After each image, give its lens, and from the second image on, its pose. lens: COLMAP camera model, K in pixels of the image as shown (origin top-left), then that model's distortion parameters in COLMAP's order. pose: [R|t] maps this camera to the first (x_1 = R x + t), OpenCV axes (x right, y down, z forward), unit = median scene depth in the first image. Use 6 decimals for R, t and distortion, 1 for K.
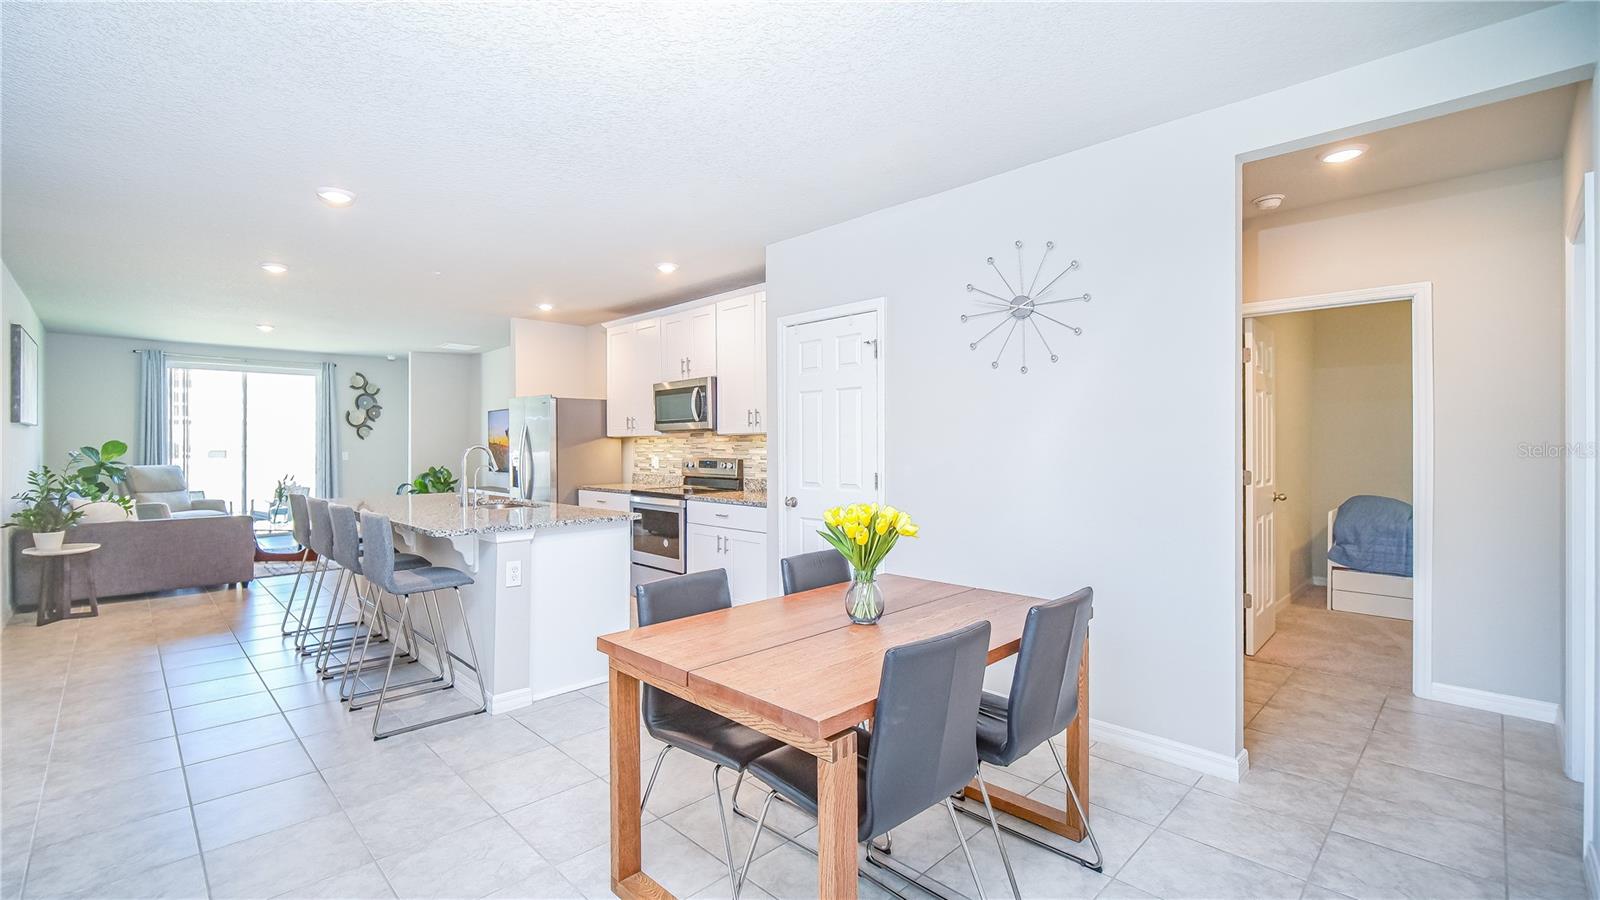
lens RADIAL K [[700.3, 0, 761.4], [0, 700.3, 442.8], [0, 0, 1]] dist [-0.007688, -0.000226]
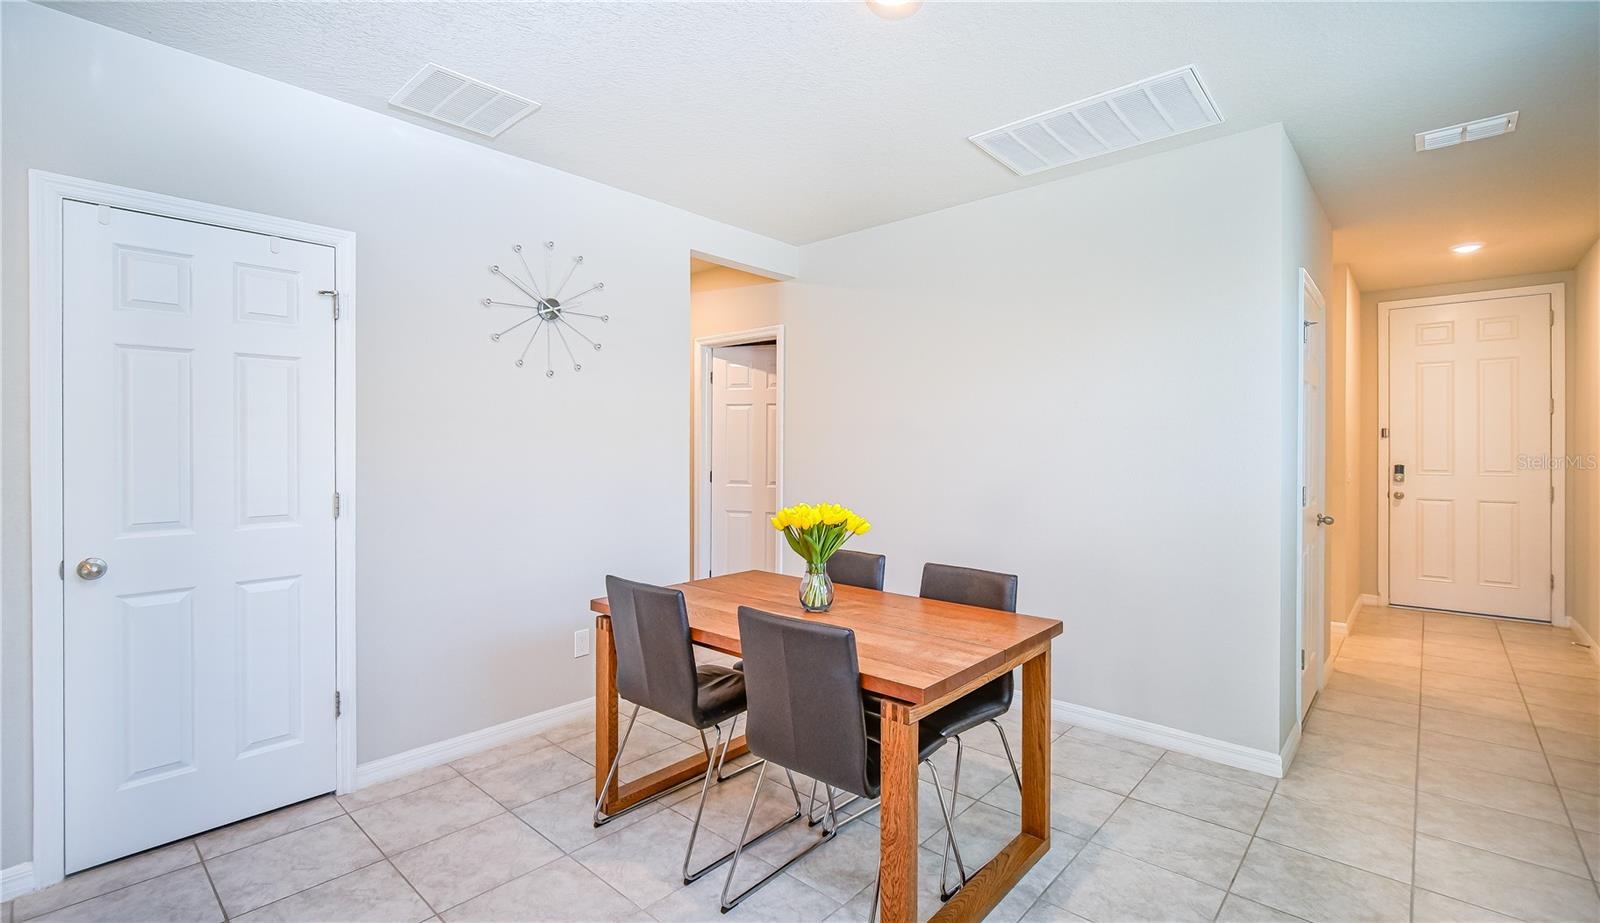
lens RADIAL K [[699.2, 0, 793.9], [0, 699.2, 454.2], [0, 0, 1]] dist [-0.002970, -0.000400]
pose [[-0.083289, -0.002780, 0.996522, -0.344563], [-0.001015, 0.999996, 0.002704, 0.002898], [-0.996525, -0.000786, -0.083291, 0.403260]]
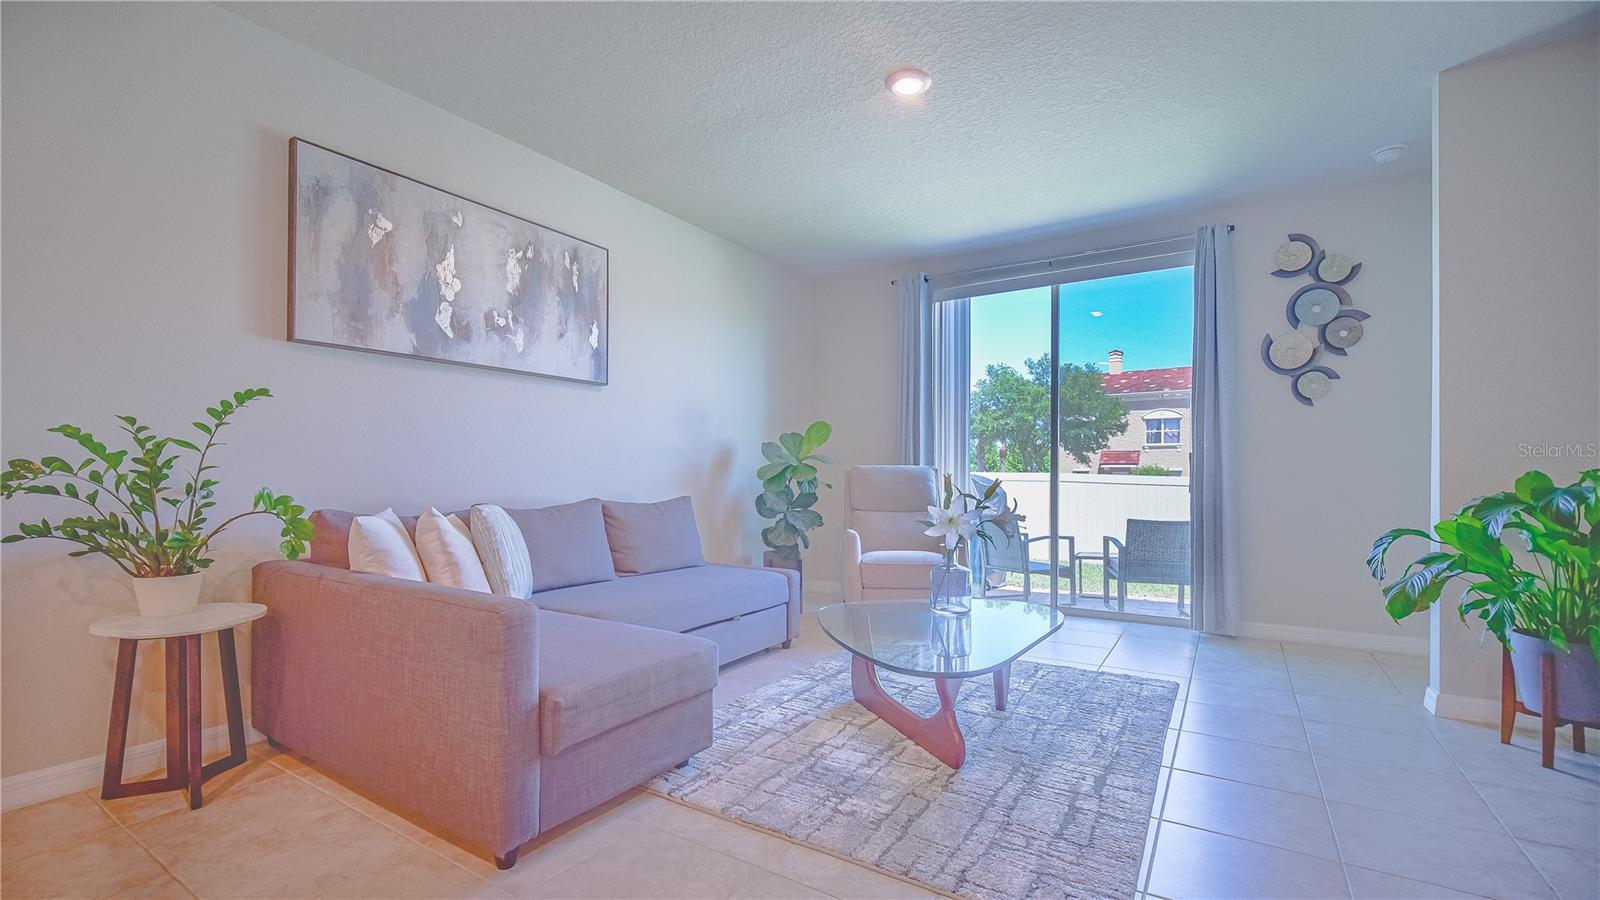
lens RADIAL K [[682.0, 0, 796.3], [0, 682.0, 477.8], [0, 0, 1]] dist [-0.000212, -0.000108]
pose [[0.247871, 0.004256, -0.968784, -0.468106], [0.001009, 0.999989, 0.004651, 0.055529], [0.968792, -0.002131, 0.247864, 1.070086]]
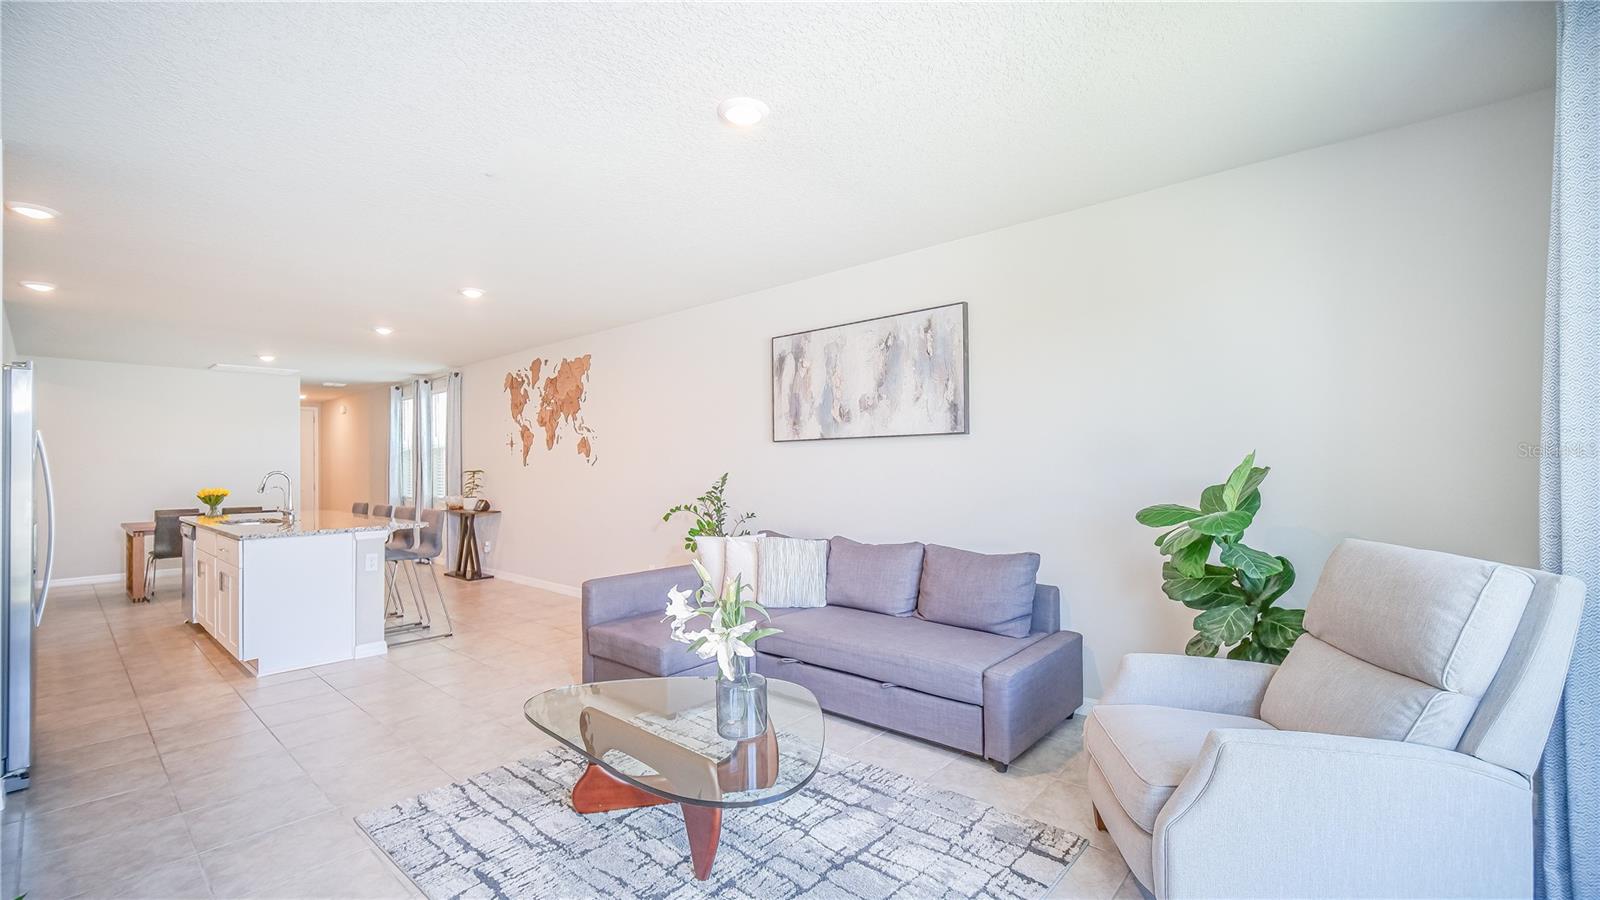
lens RADIAL K [[660.7, 0, 784.3], [0, 660.7, 461.5], [0, 0, 1]] dist [-0.002460, -0.000017]
pose [[-0.996031, 0.008579, -0.088597, -0.886102], [0.009443, 0.999912, -0.009331, 0.004285], [0.088509, -0.010131, -0.996024, 1.653003]]
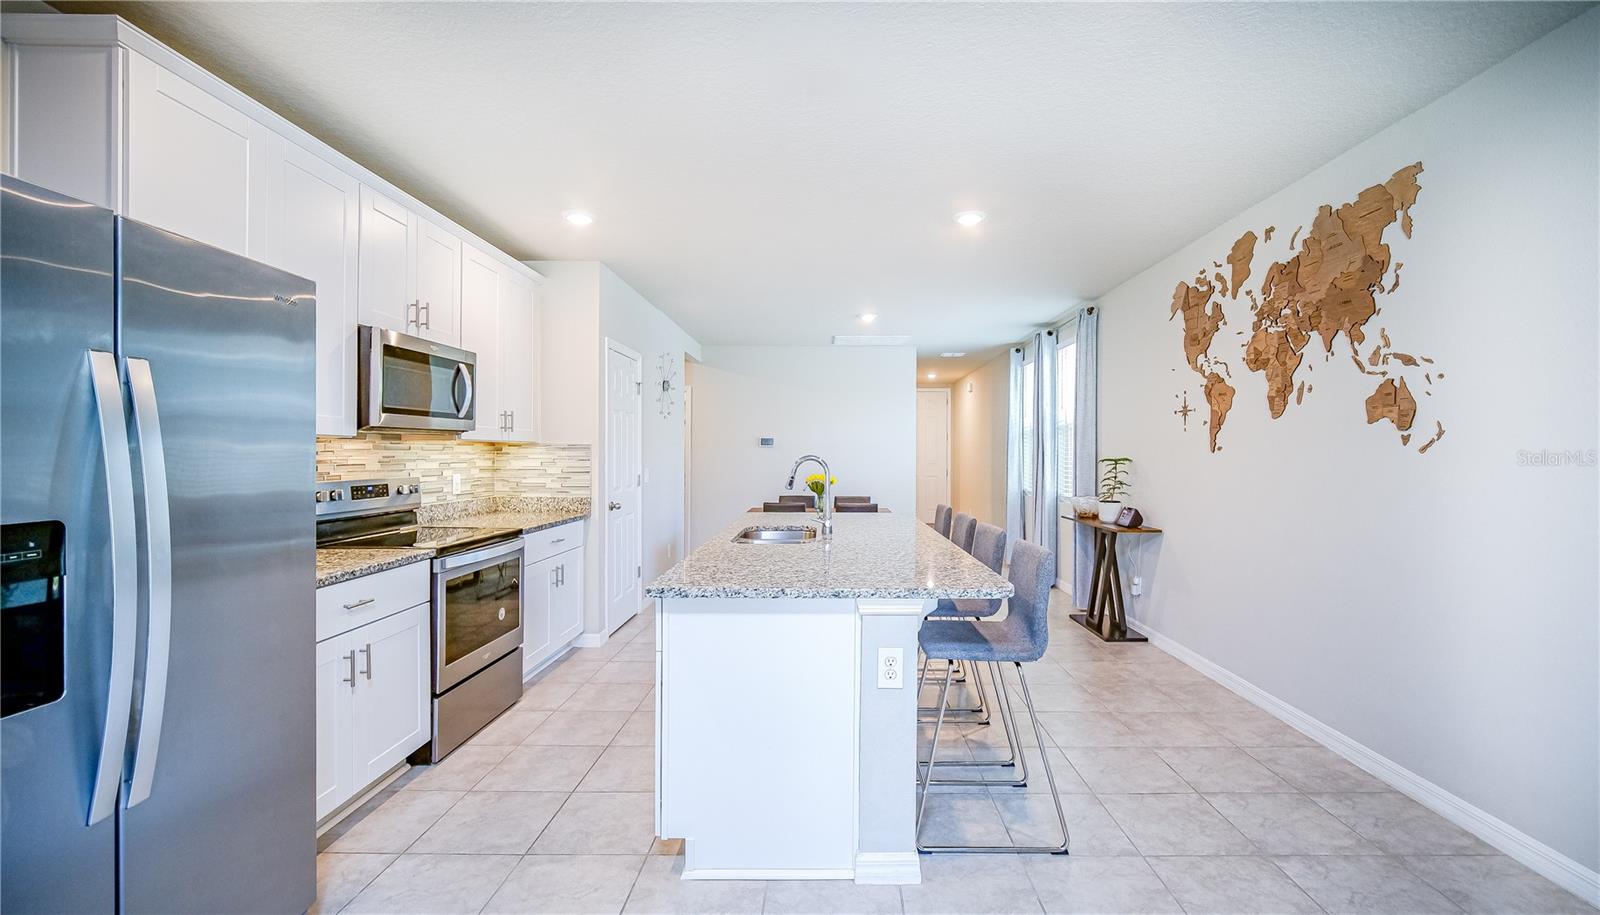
lens RADIAL K [[663.3, 0, 831.4], [0, 663.3, 456.1], [0, 0, 1]] dist [-0.002317, -0.000540]
pose [[-0.731156, -0.002498, 0.682205, -0.685481], [-0.003084, 0.999995, 0.000356, 0.001870], [-0.682203, -0.001843, -0.731160, 1.118382]]
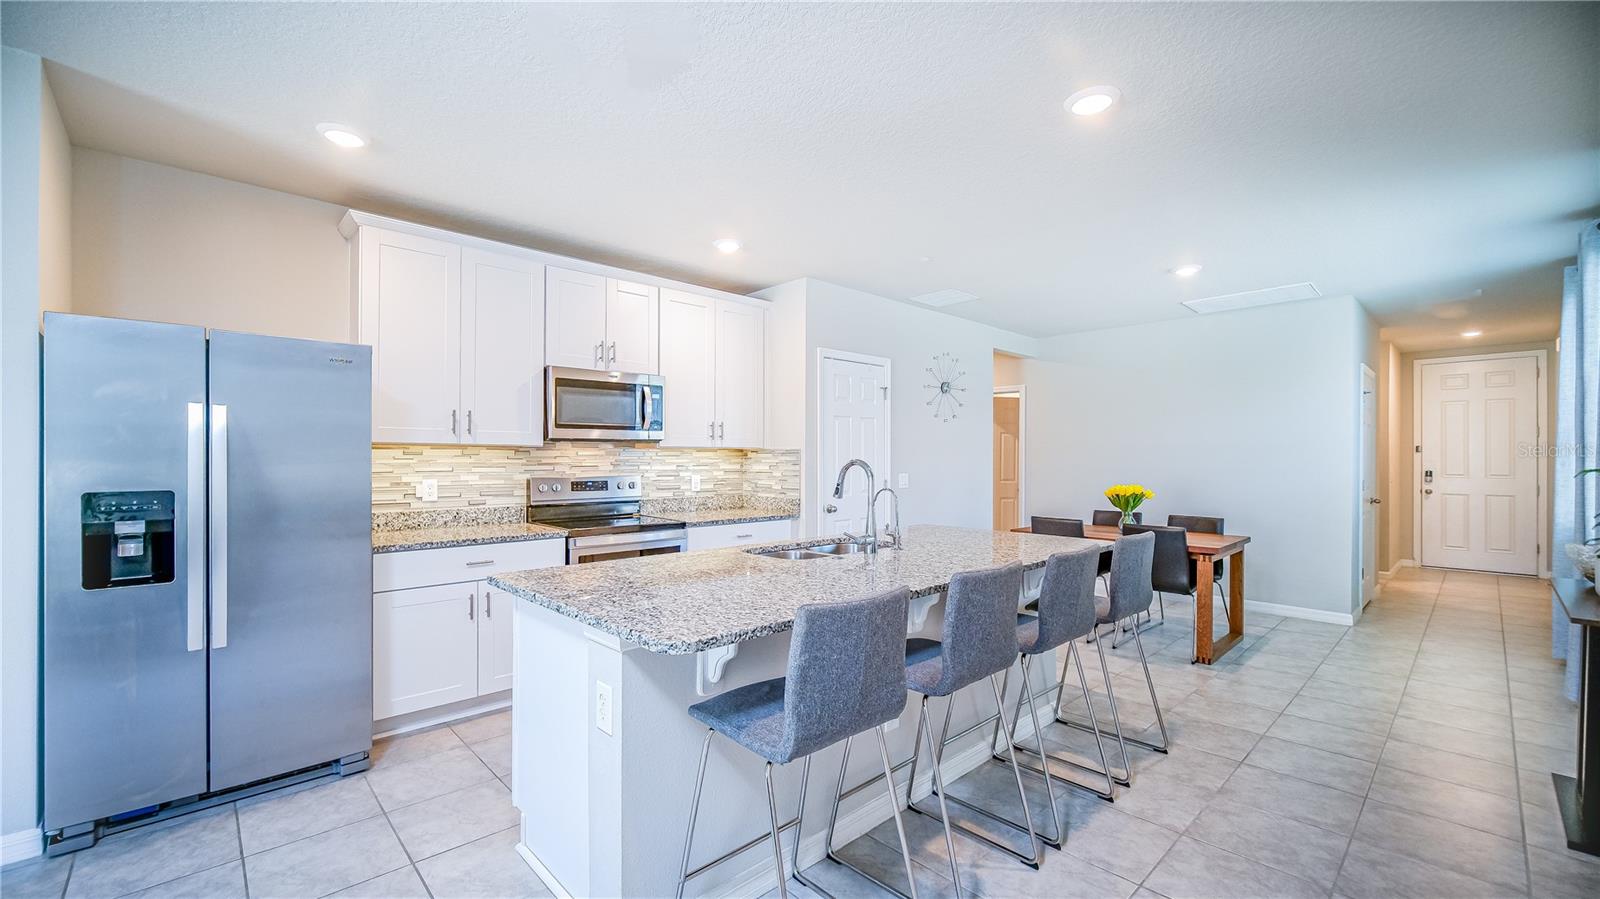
lens RADIAL K [[644.7, 0, 783.5], [0, 644.7, 460.0], [0, 0, 1]] dist [-0.002970, -0.000374]
pose [[0.007230, 0.000751, 0.999974, -0.753953], [-0.003341, 0.999994, -0.000727, 0.003002], [-0.999968, -0.003335, 0.007232, 0.777751]]
